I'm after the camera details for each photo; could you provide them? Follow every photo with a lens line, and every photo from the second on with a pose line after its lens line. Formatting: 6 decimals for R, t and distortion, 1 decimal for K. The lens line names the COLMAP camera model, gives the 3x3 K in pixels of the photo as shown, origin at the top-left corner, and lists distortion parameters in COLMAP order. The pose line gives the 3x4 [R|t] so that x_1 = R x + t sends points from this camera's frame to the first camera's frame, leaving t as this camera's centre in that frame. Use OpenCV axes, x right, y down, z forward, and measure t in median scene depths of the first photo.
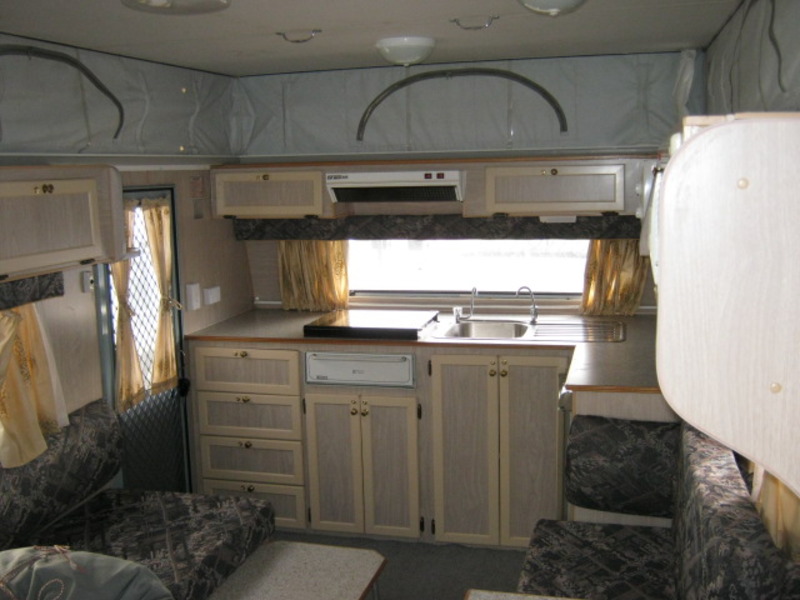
lens RADIAL K [[882.5, 0, 403.4], [0, 882.5, 303.4], [0, 0, 1]] dist [-0.088291, 0.000000]
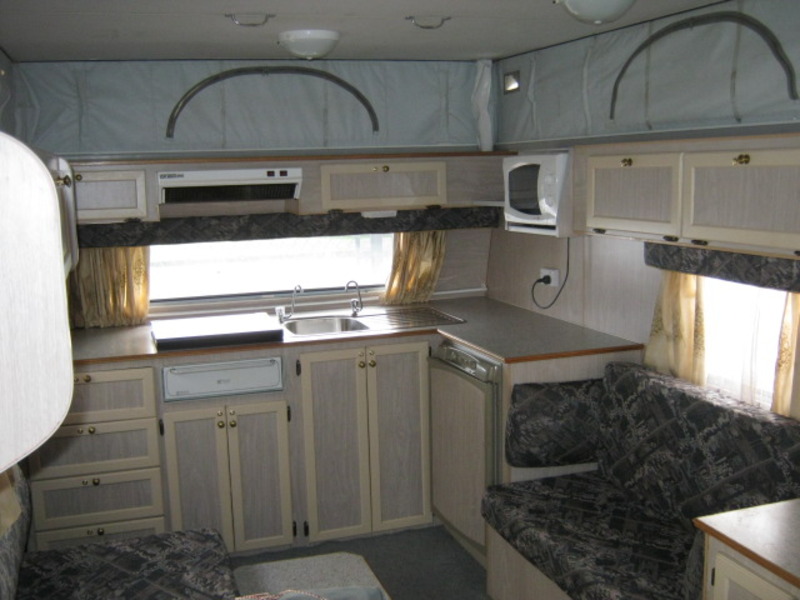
lens RADIAL K [[882.5, 0, 405.7], [0, 882.5, 301.1], [0, 0, 1]] dist [-0.088291, 0.000000]
pose [[0.840892, -0.079401, 0.535347, -0.380390], [0.085961, 0.996217, 0.012733, -0.003185], [-0.534333, 0.035311, 0.844536, 0.100058]]
